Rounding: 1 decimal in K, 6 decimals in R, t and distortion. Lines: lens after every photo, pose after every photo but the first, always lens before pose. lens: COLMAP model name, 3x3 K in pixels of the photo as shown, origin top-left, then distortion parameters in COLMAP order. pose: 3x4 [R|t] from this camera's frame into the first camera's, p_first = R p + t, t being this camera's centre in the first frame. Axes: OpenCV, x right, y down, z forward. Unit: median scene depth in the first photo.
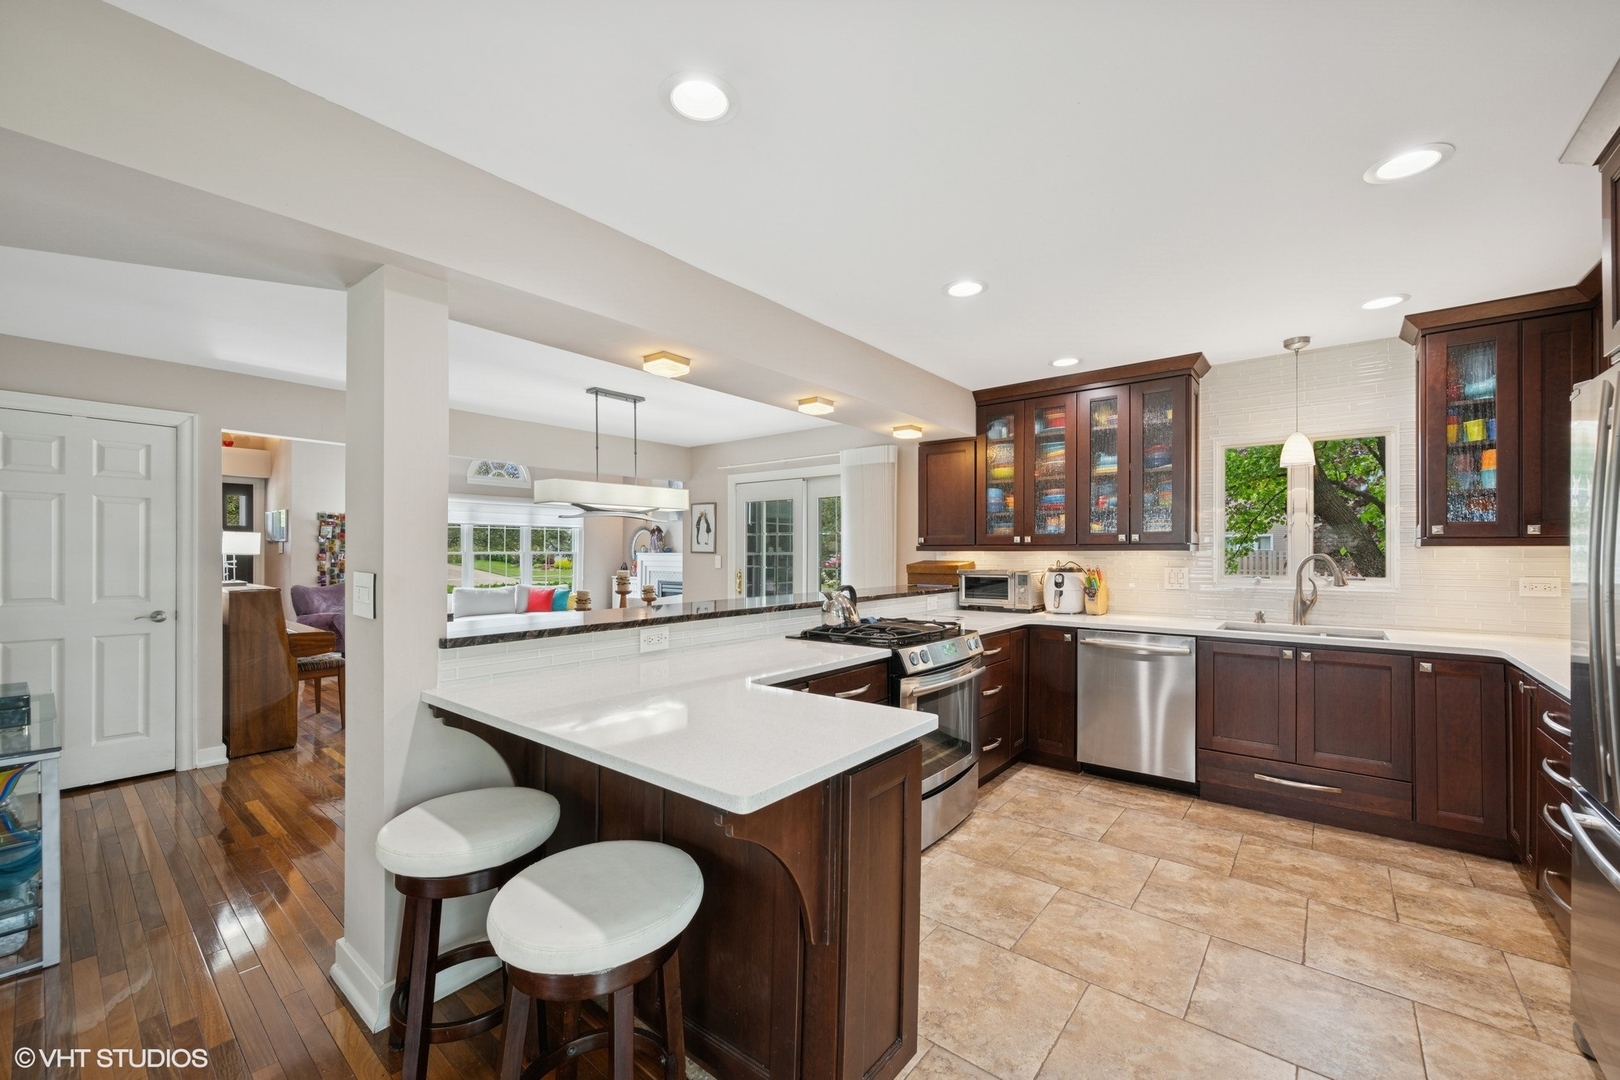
lens RADIAL K [[634.3, 0, 817.2], [0, 634.3, 546.6], [0, 0, 1]] dist [0.000849, 0.000176]
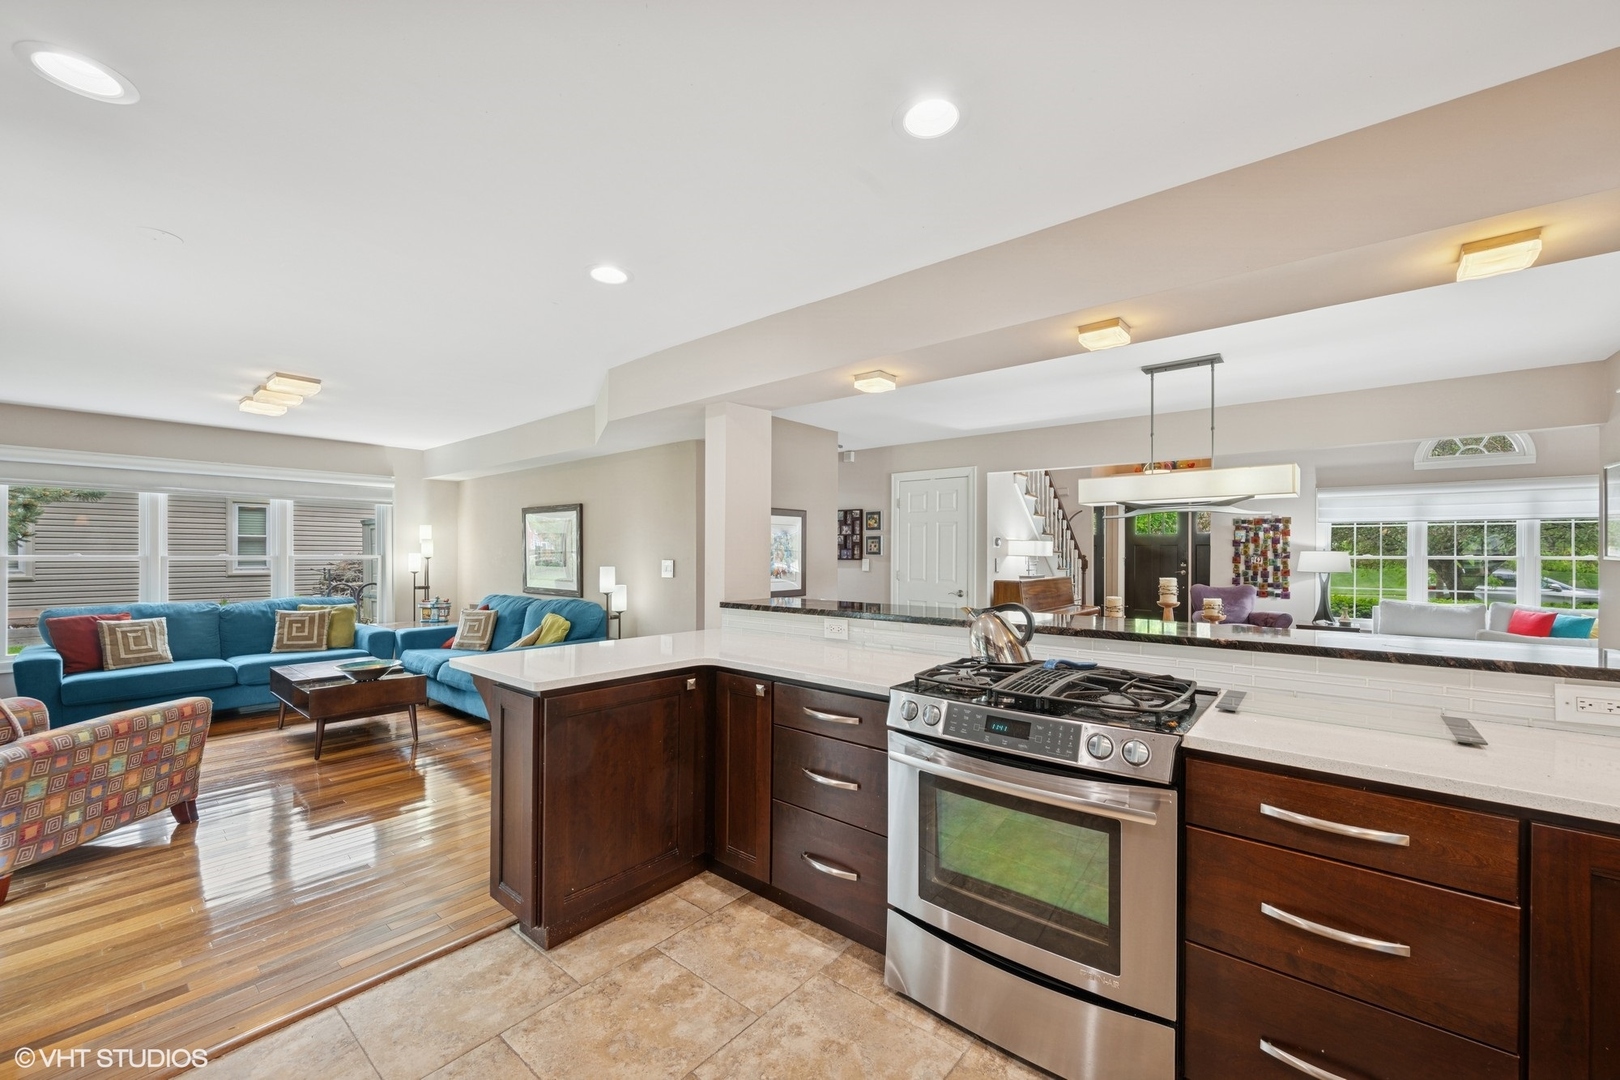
lens RADIAL K [[634.3, 0, 827.0], [0, 634.3, 545.5], [0, 0, 1]] dist [0.000849, 0.000176]
pose [[0.004400, -0.011147, -0.999928, 0.281307], [0.002578, 0.999935, -0.011136, 0.002128], [0.999987, -0.002529, 0.004428, 0.303407]]
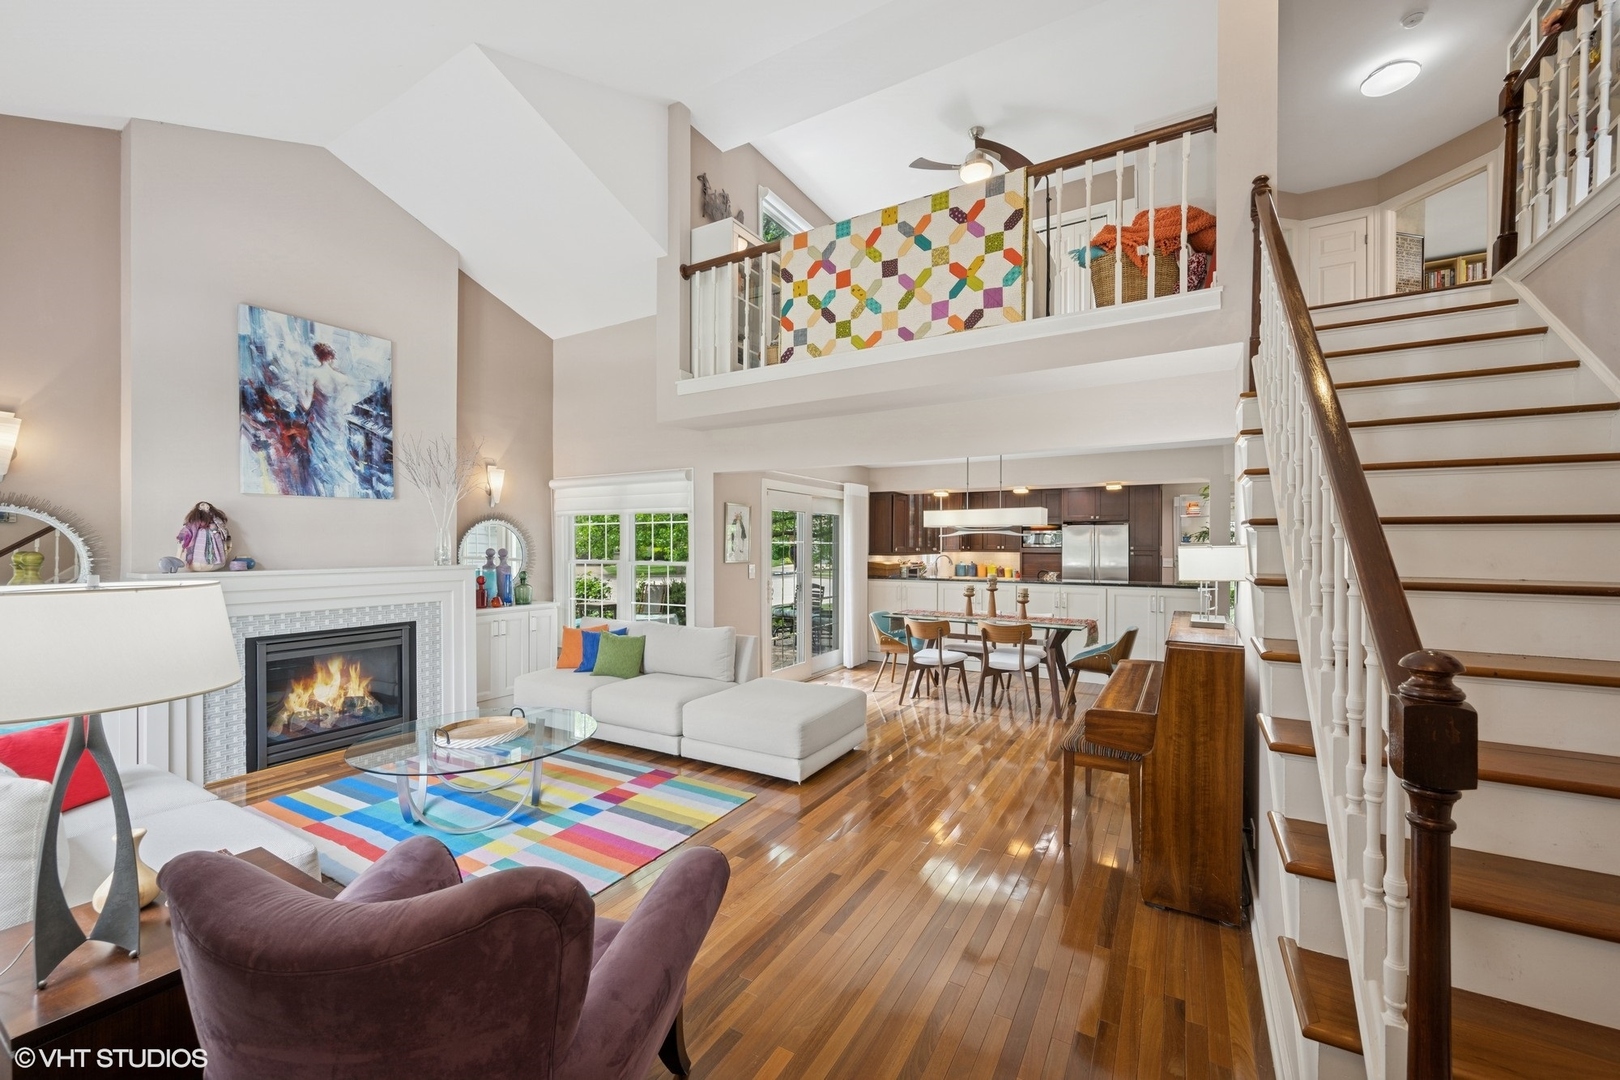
lens RADIAL K [[634.3, 0, 811.7], [0, 634.3, 547.0], [0, 0, 1]] dist [0.000849, 0.000176]
pose [[-0.150118, -0.000045, 0.988668, -0.887428], [-0.002607, 0.999997, -0.000351, -0.007673], [-0.988665, -0.002630, -0.150118, 0.878798]]
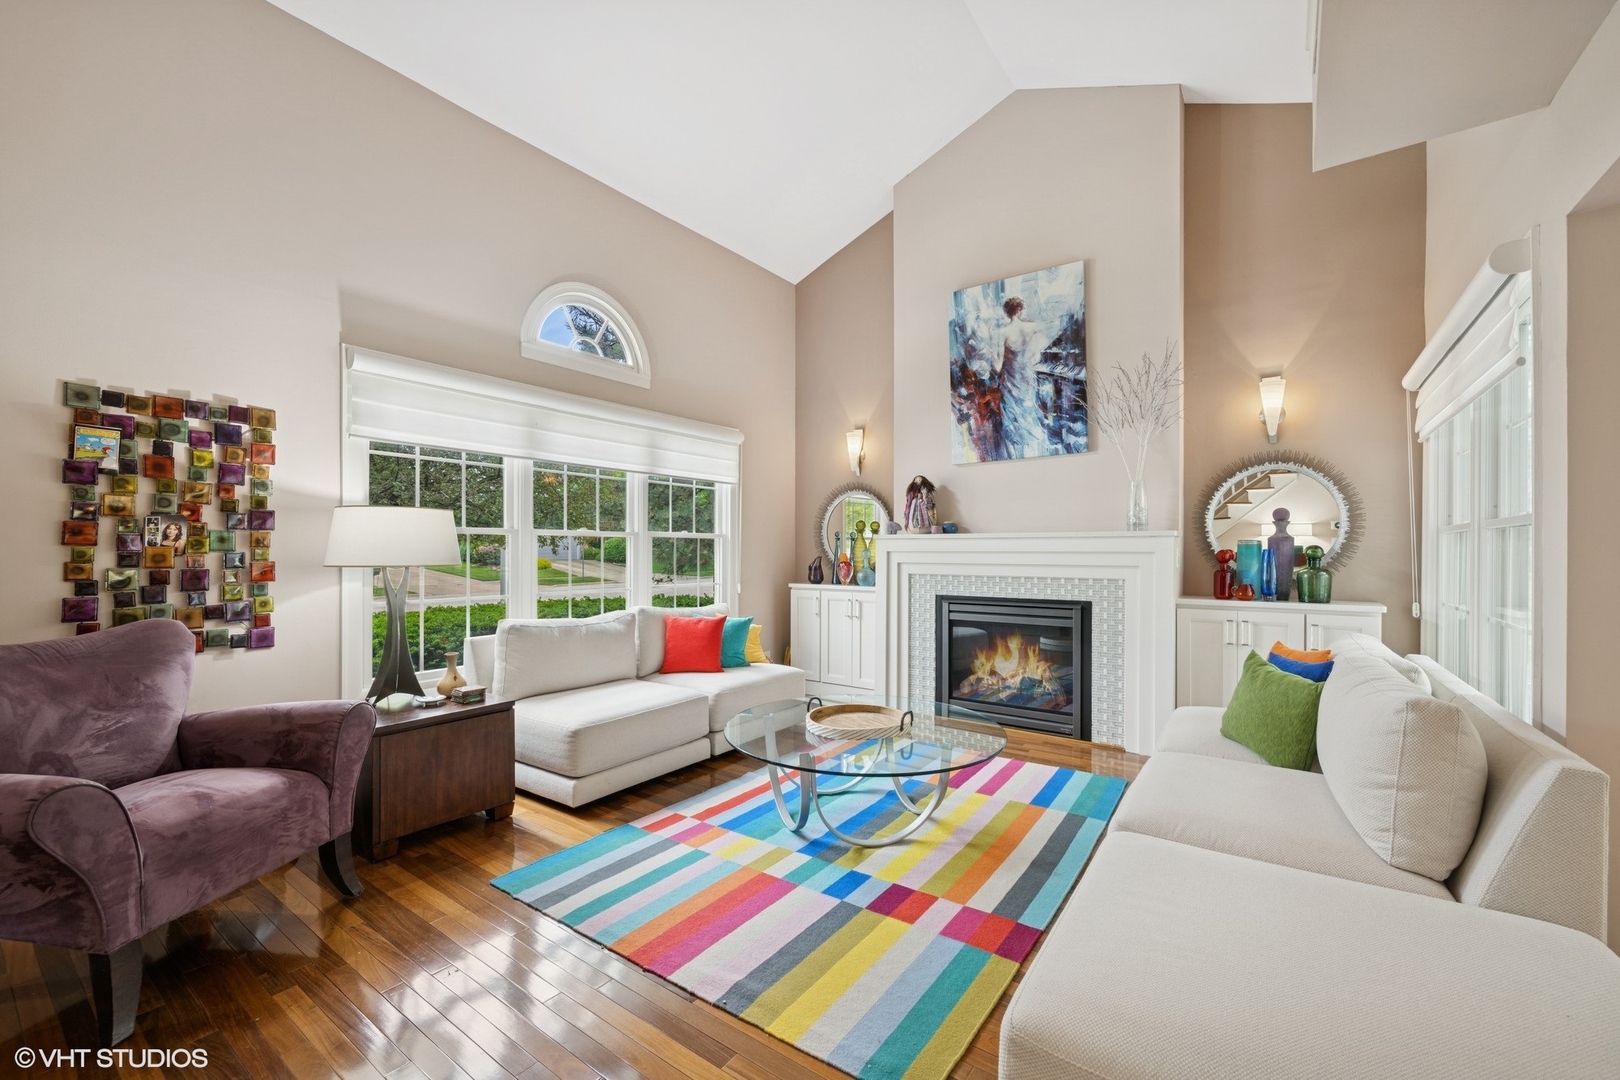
lens RADIAL K [[661.6, 0, 820.9], [0, 661.6, 553.8], [0, 0, 1]] dist [-0.003686, -0.000471]
pose [[0.998177, -0.000670, 0.060353, -0.452334], [-0.000264, 0.999880, 0.015475, 0.020835], [-0.060356, -0.015463, 0.998057, 0.668647]]
